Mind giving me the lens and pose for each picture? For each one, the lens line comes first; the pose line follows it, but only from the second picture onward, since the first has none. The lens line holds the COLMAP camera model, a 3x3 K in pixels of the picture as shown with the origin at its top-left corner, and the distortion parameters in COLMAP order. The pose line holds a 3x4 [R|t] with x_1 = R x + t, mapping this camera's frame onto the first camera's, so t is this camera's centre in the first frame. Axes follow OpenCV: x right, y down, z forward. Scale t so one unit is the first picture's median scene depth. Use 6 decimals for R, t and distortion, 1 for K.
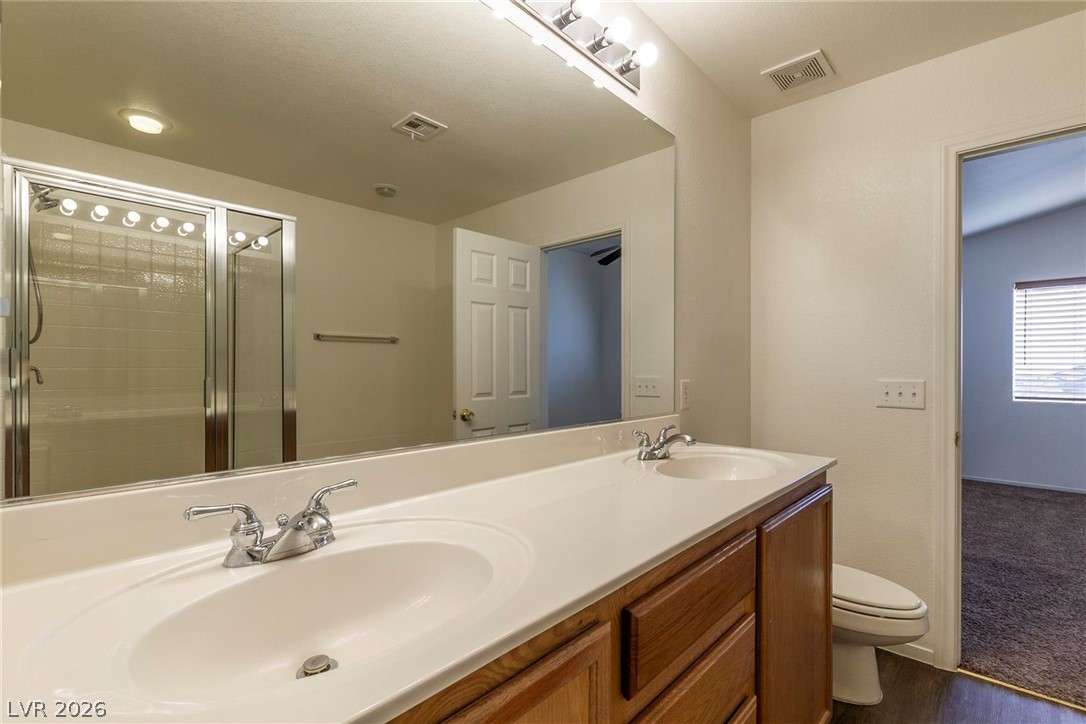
lens RADIAL K [[502.2, 0, 546.6], [0, 502.2, 371.1], [0, 0, 1]] dist [0.006380, -0.005882]
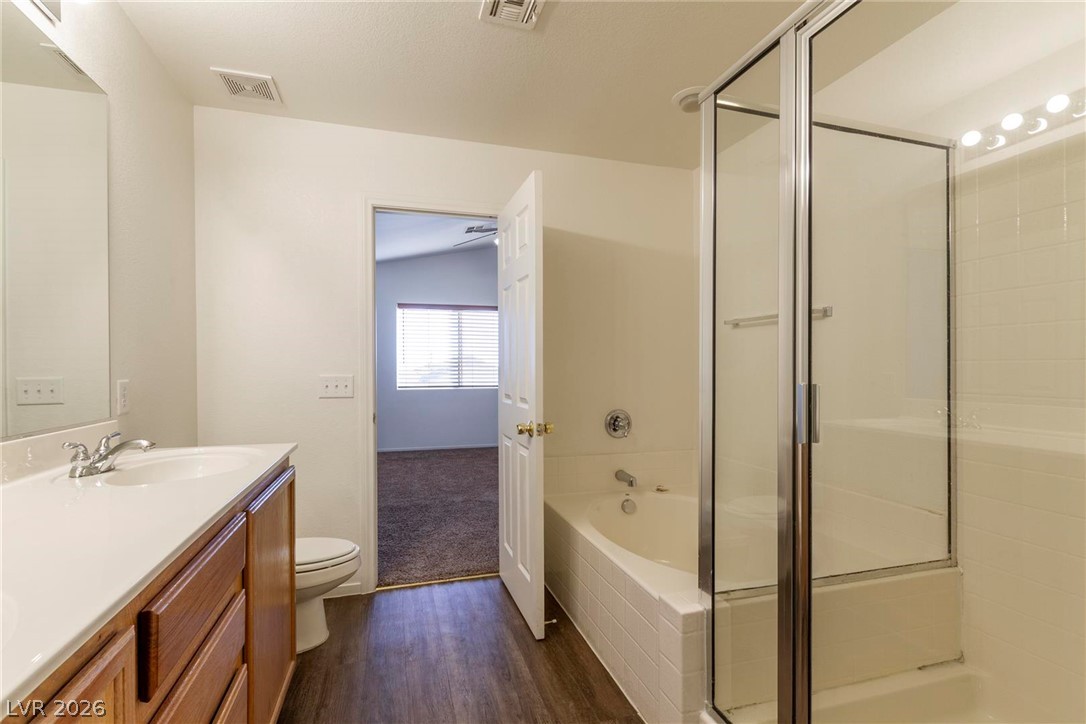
lens RADIAL K [[508.2, 0, 526.5], [0, 508.2, 381.7], [0, 0, 1]] dist [-0.019974, 0.001013]
pose [[0.530624, -0.028531, 0.847127, -0.110097], [0.007907, 0.999556, 0.028712, 0.001467], [-0.847571, -0.008537, 0.530614, -0.062483]]
